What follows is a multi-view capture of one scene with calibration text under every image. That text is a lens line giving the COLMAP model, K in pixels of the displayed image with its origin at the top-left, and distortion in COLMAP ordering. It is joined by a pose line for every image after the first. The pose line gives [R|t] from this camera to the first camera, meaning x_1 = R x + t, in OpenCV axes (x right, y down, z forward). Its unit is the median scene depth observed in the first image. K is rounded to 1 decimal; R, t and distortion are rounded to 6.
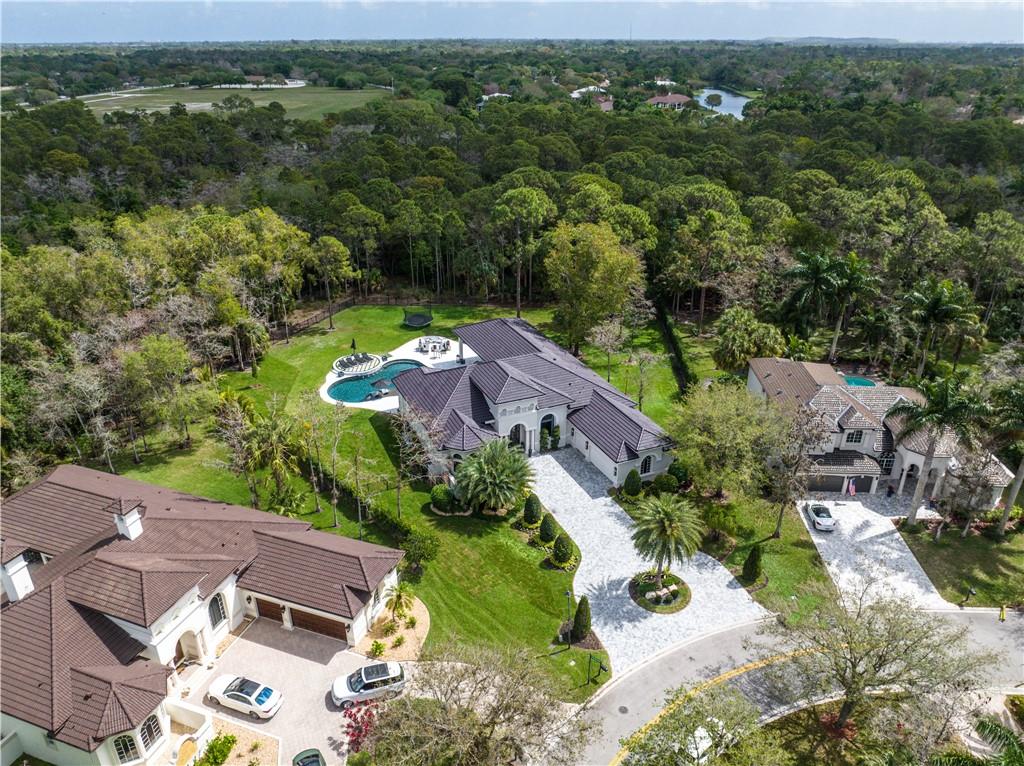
lens RADIAL K [[715.3, 0, 512.0], [0, 715.3, 383.0], [0, 0, 1]] dist [-0.032719, -0.002109]
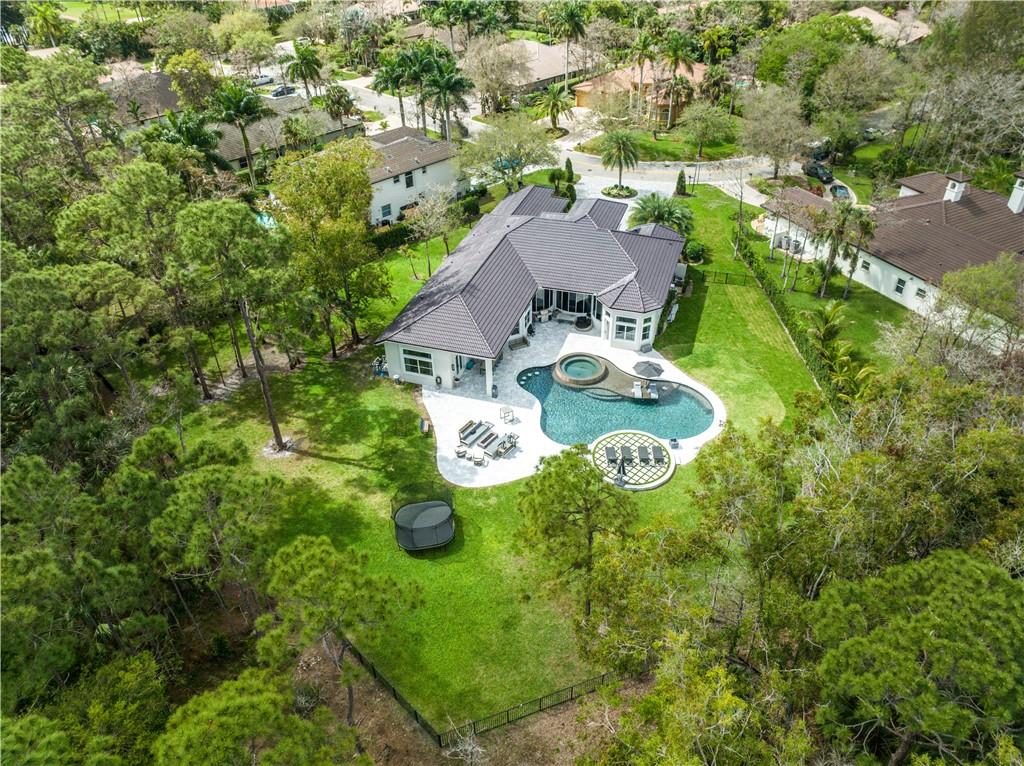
lens RADIAL K [[735.2, 0, 512.0], [0, 735.2, 383.0], [0, 0, 1]] dist [-0.041168, 0.001385]
pose [[-0.741564, -0.382367, 0.551252, -0.574211], [0.310855, 0.532317, 0.787406, -0.706868], [-0.594519, 0.755271, -0.275887, 1.517522]]
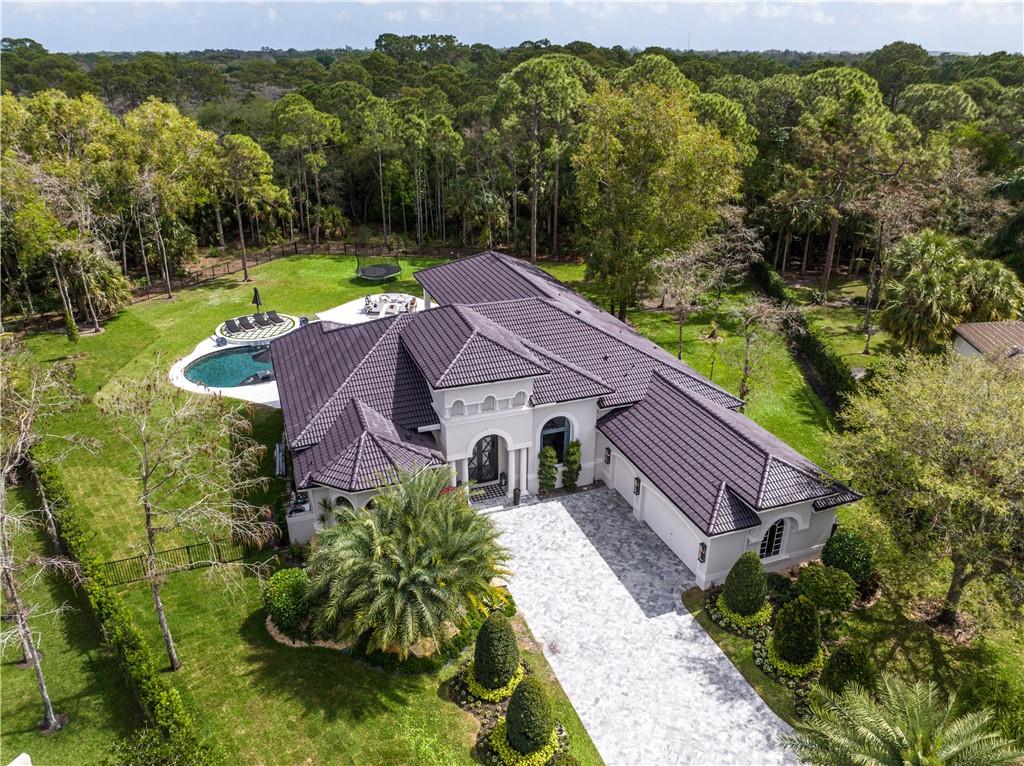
lens RADIAL K [[735.2, 0, 512.0], [0, 735.2, 383.0], [0, 0, 1]] dist [-0.041168, 0.001385]
pose [[0.997700, 0.031529, -0.060001, 0.049257], [-0.032573, 0.999333, -0.016499, 0.030285], [0.059441, 0.018416, 0.998062, 0.510183]]
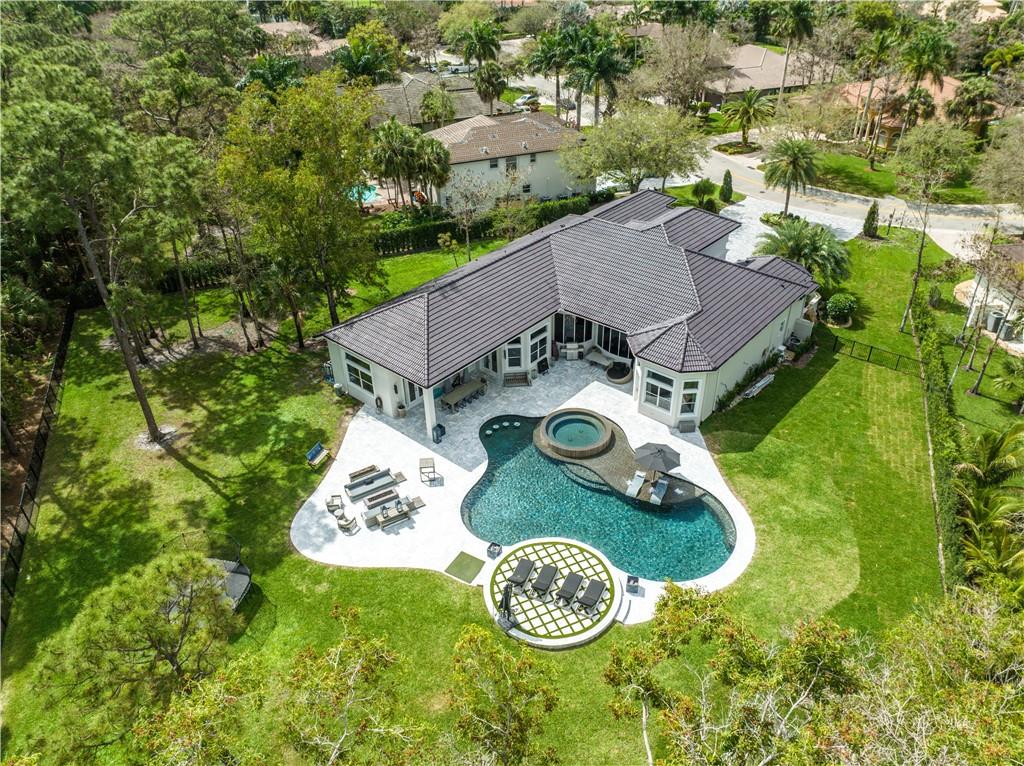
lens RADIAL K [[727.8, 0, 512.0], [0, 727.8, 383.0], [0, 0, 1]] dist [-0.036549, 0.002383]
pose [[-0.422412, -0.487954, 0.763852, -0.560801], [0.414896, 0.645168, 0.641576, -0.429949], [-0.805872, 0.587928, -0.070077, 1.271686]]
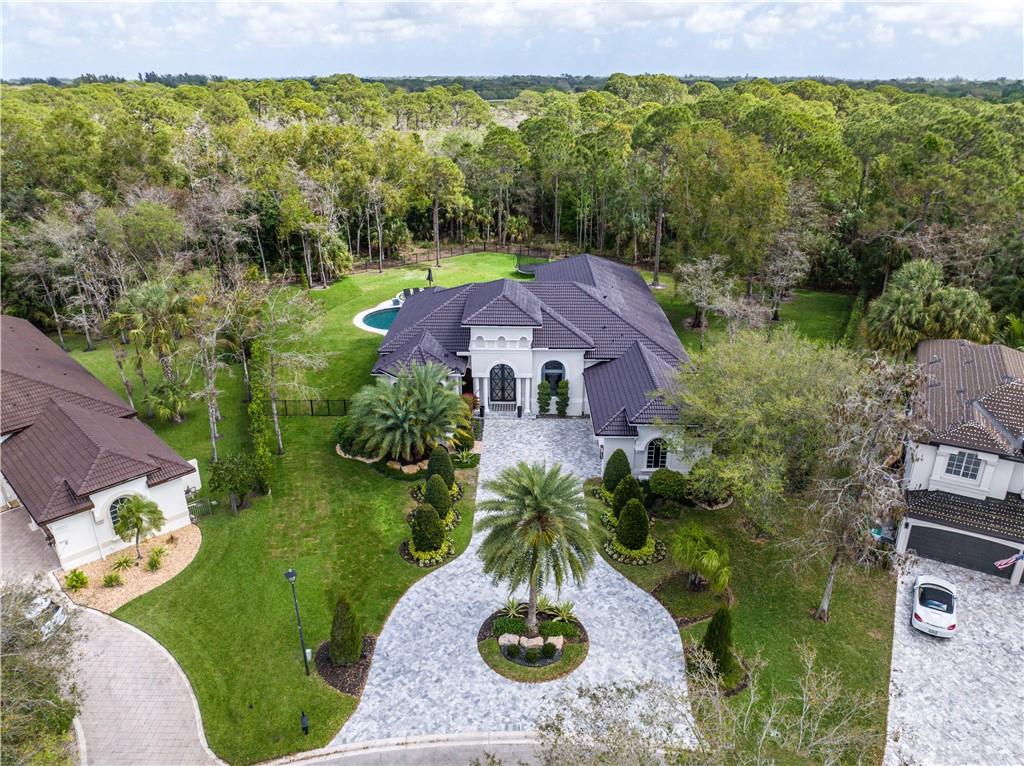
lens RADIAL K [[727.8, 0, 512.0], [0, 727.8, 383.0], [0, 0, 1]] dist [-0.036549, 0.002383]
pose [[0.905242, 0.166657, -0.390848, 0.289683], [-0.184170, 0.982866, -0.007463, 0.077336], [0.382908, 0.078738, 0.920425, 0.345945]]
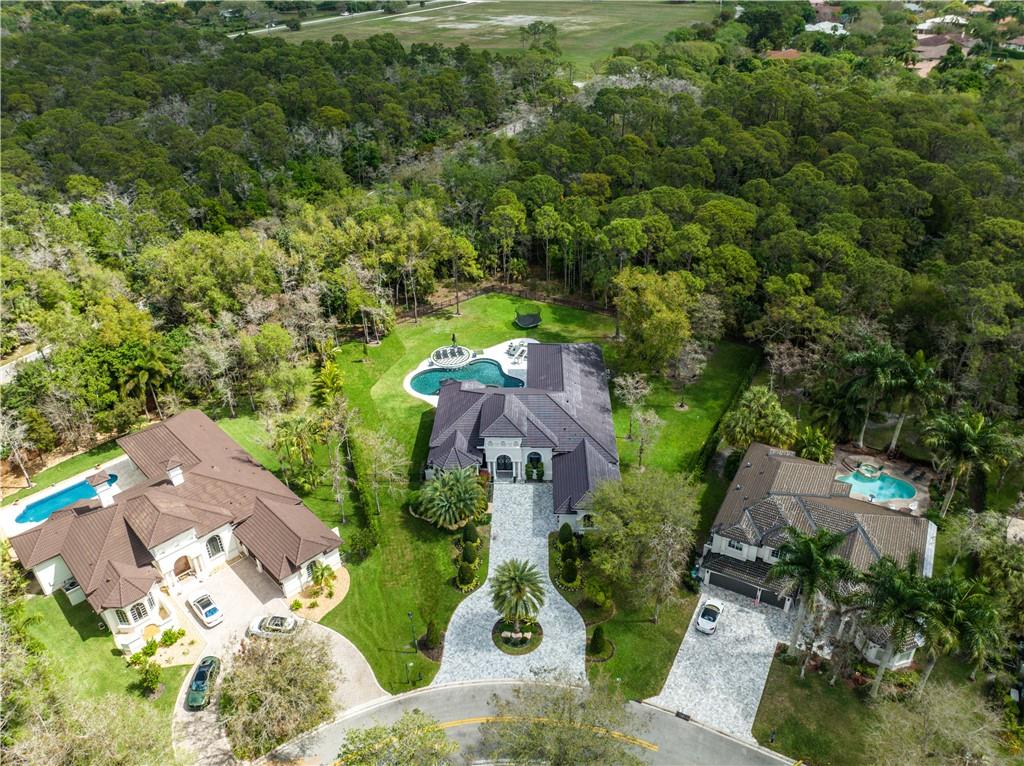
lens RADIAL K [[727.8, 0, 512.0], [0, 727.8, 383.0], [0, 0, 1]] dist [-0.036549, 0.002383]
pose [[0.901074, 0.214037, -0.377165, 0.435001], [-0.169764, 0.974402, 0.147384, -0.229935], [0.399055, -0.068775, 0.914344, -0.075686]]
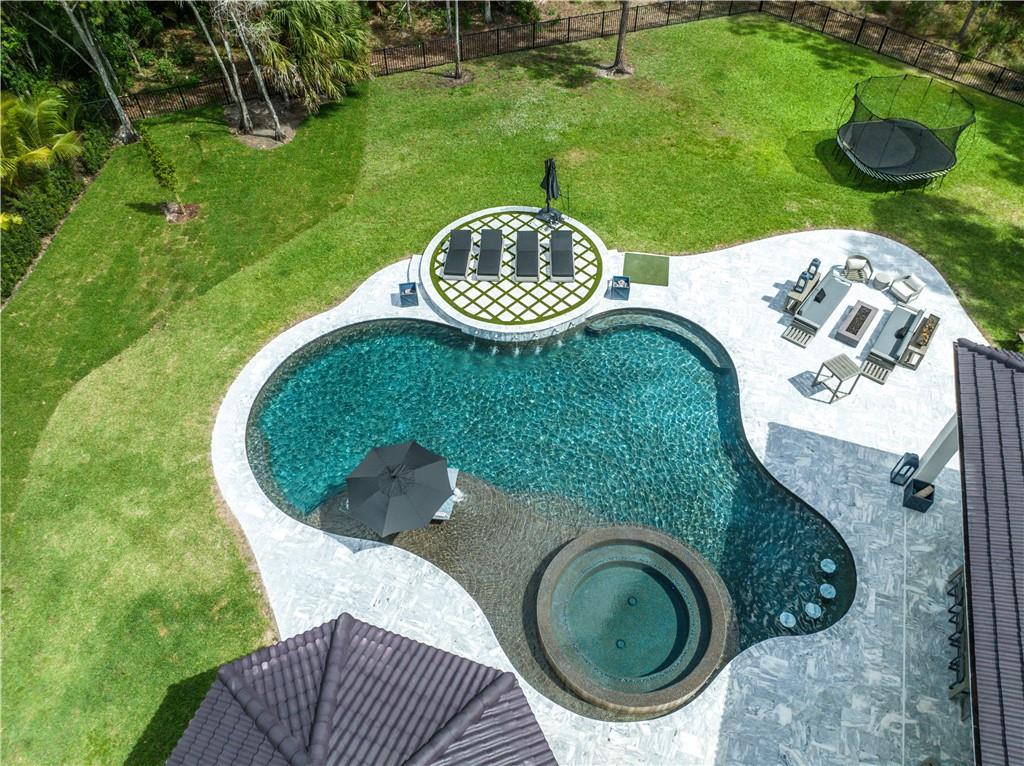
lens RADIAL K [[727.8, 0, 512.0], [0, 727.8, 383.0], [0, 0, 1]] dist [-0.036549, 0.002383]
pose [[0.724591, 0.523346, -0.448416, -0.101337], [-0.294583, 0.823412, 0.484989, -0.153370], [0.623048, -0.219322, 0.750805, 1.029506]]
